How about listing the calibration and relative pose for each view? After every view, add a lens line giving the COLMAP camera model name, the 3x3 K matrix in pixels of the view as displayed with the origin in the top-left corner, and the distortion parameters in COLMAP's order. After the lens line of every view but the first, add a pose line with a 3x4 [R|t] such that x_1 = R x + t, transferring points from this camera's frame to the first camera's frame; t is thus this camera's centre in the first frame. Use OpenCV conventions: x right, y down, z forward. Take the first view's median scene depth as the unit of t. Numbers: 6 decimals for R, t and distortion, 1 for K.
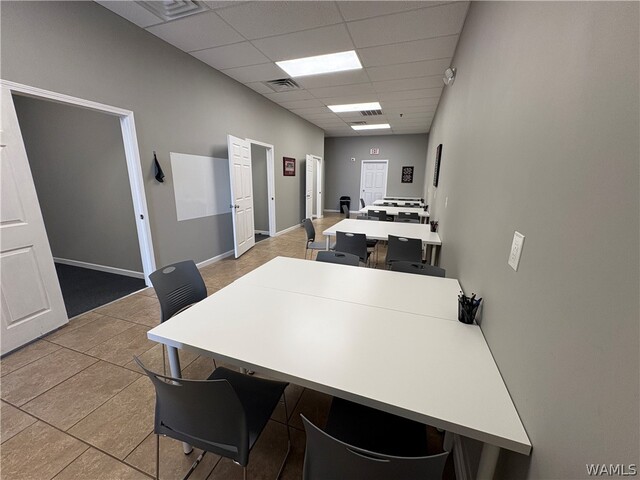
lens RADIAL K [[256.4, 0, 323.9], [0, 256.4, 239.3], [0, 0, 1]] dist [0.000303, -0.000147]
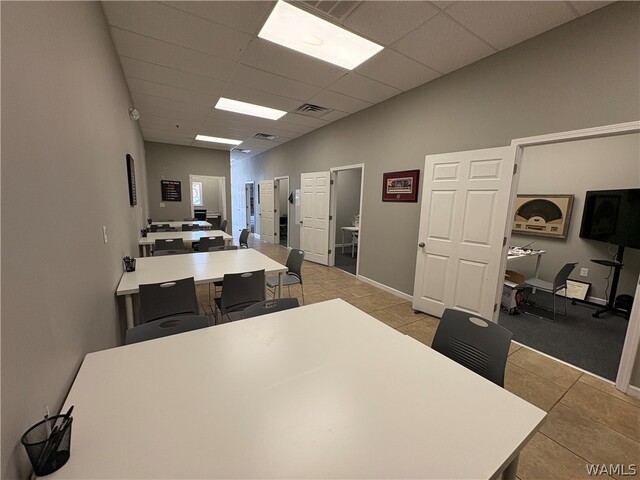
lens RADIAL K [[256.4, 0, 317.2], [0, 256.4, 239.4], [0, 0, 1]] dist [0.000303, -0.000147]
pose [[-0.641651, 0.062416, -0.764453, 0.480383], [-0.232078, 0.934164, 0.271069, -0.314210], [0.731043, 0.351344, -0.584922, 1.368891]]
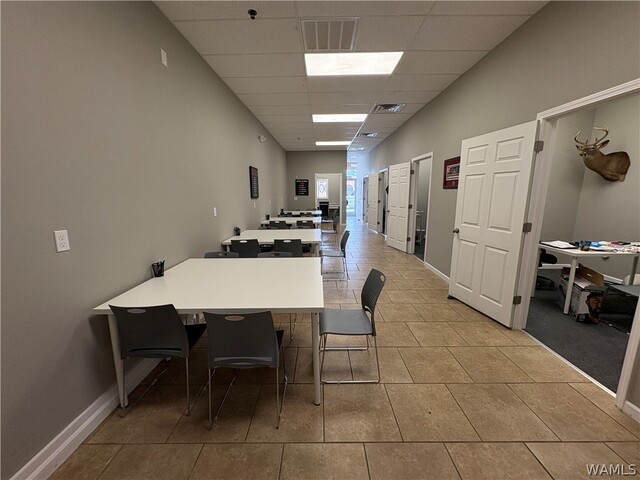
lens RADIAL K [[256.4, 0, 316.6], [0, 256.4, 239.6], [0, 0, 1]] dist [0.000303, -0.000147]
pose [[-0.953787, 0.030428, -0.298940, 0.368561], [-0.093808, 0.914985, 0.392432, -0.376346], [0.285467, 0.402340, -0.869846, 1.614878]]
